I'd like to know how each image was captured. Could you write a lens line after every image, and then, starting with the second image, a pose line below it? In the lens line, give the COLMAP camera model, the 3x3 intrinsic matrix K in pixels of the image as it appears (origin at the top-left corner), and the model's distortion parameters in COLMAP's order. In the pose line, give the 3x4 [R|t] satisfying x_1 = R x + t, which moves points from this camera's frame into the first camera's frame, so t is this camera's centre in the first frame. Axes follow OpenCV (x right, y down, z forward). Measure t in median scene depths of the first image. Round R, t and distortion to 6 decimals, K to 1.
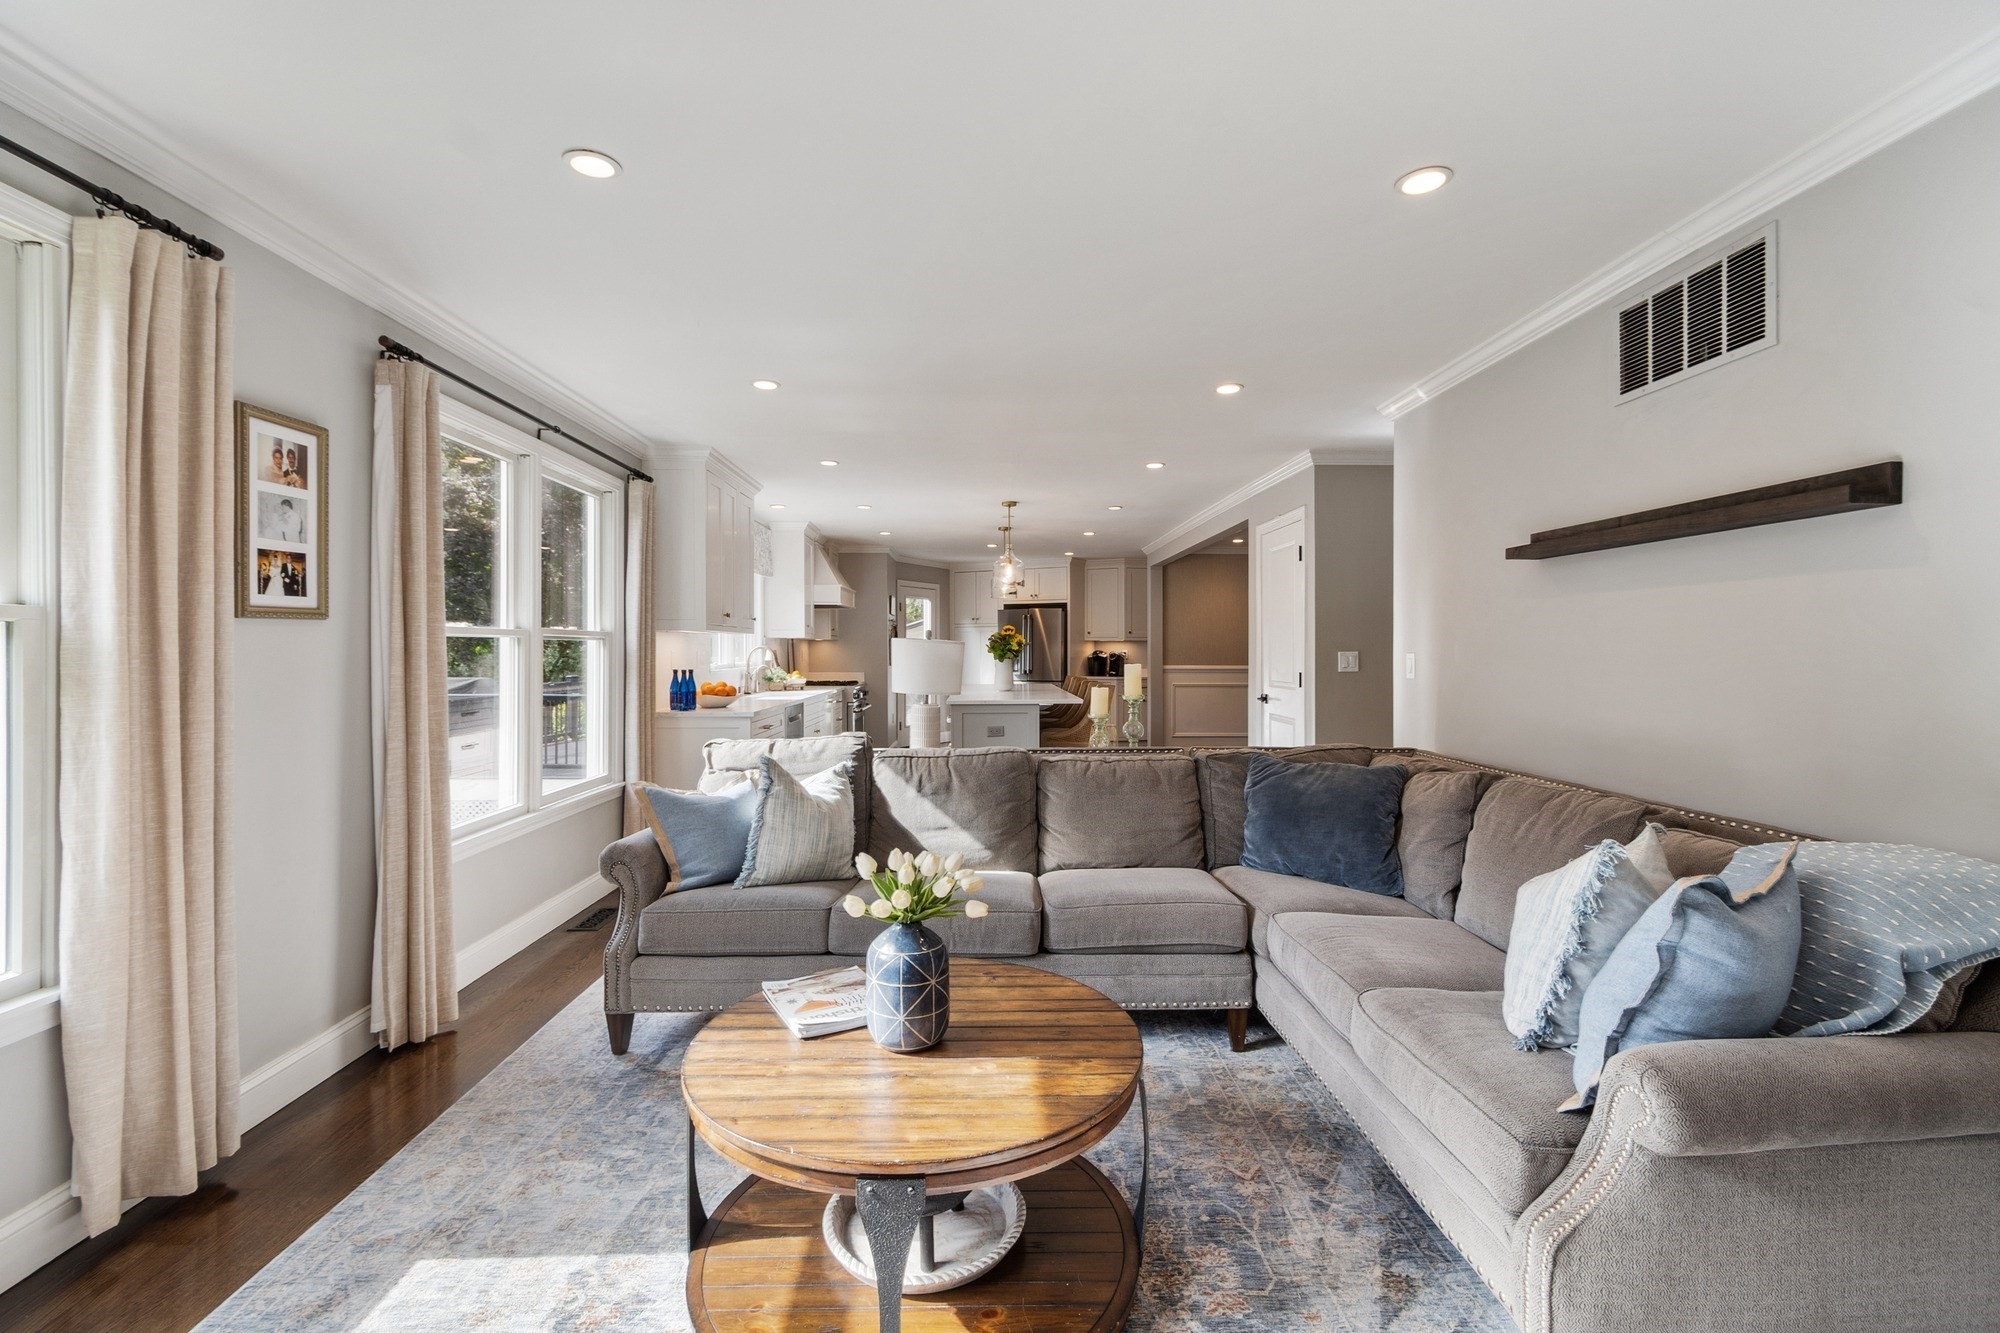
lens RADIAL K [[890.6, 0, 1001.8], [0, 890.6, 655.1], [0, 0, 1]] dist [0.001456, 0.000011]
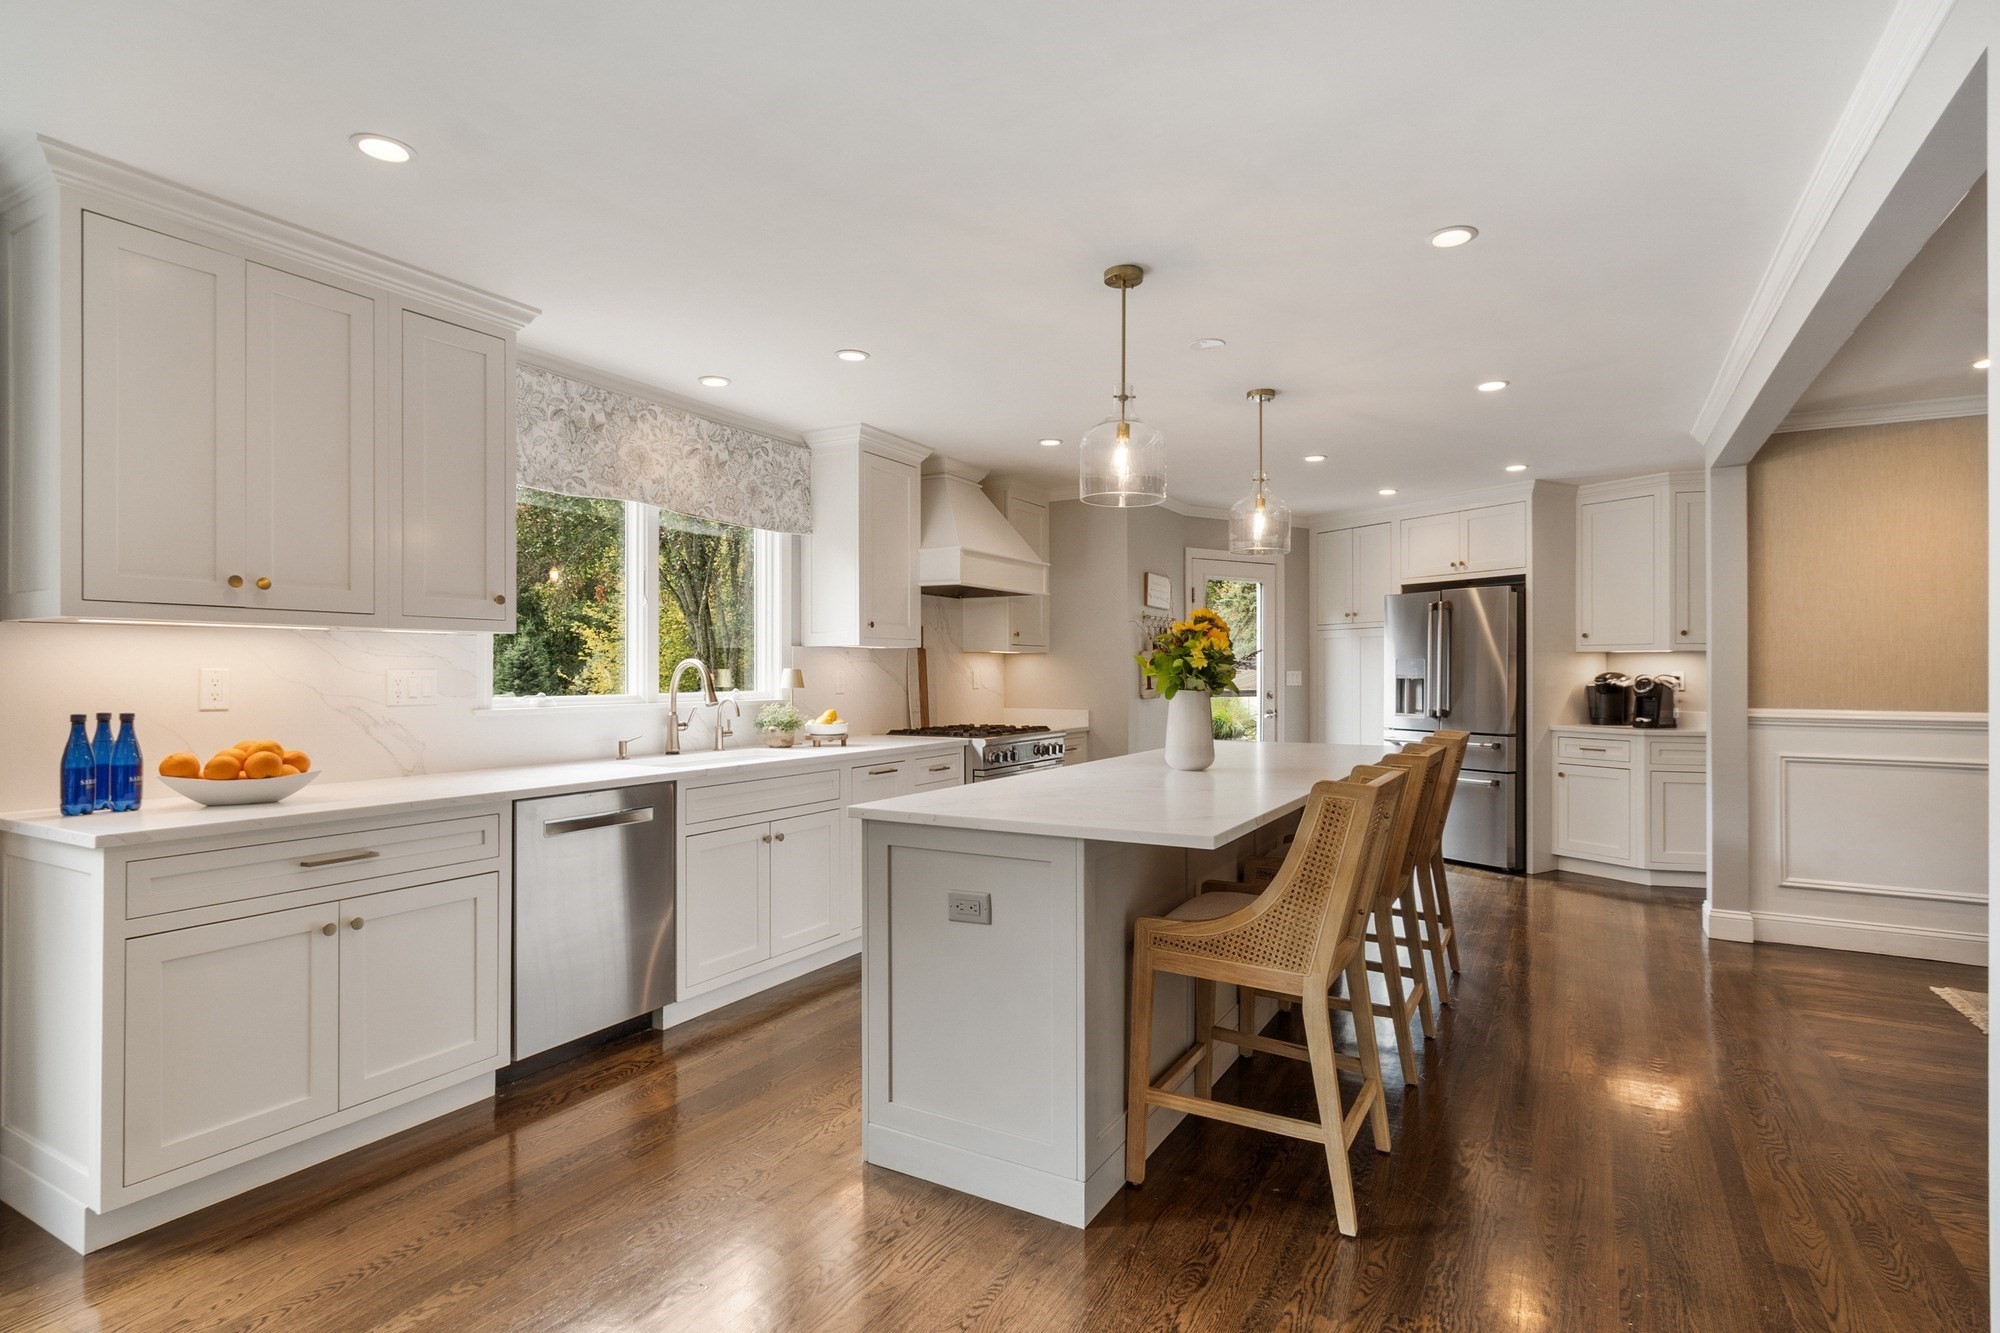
lens RADIAL K [[1011.4, 0, 998.2], [0, 1011.4, 671.6], [0, 0, 1]] dist [0.000266, 0.000035]
pose [[0.856113, 0.000384, -0.516788, 0.112329], [-0.003895, 0.999976, -0.005709, -0.001124], [0.516773, 0.006900, 0.856095, 0.377218]]
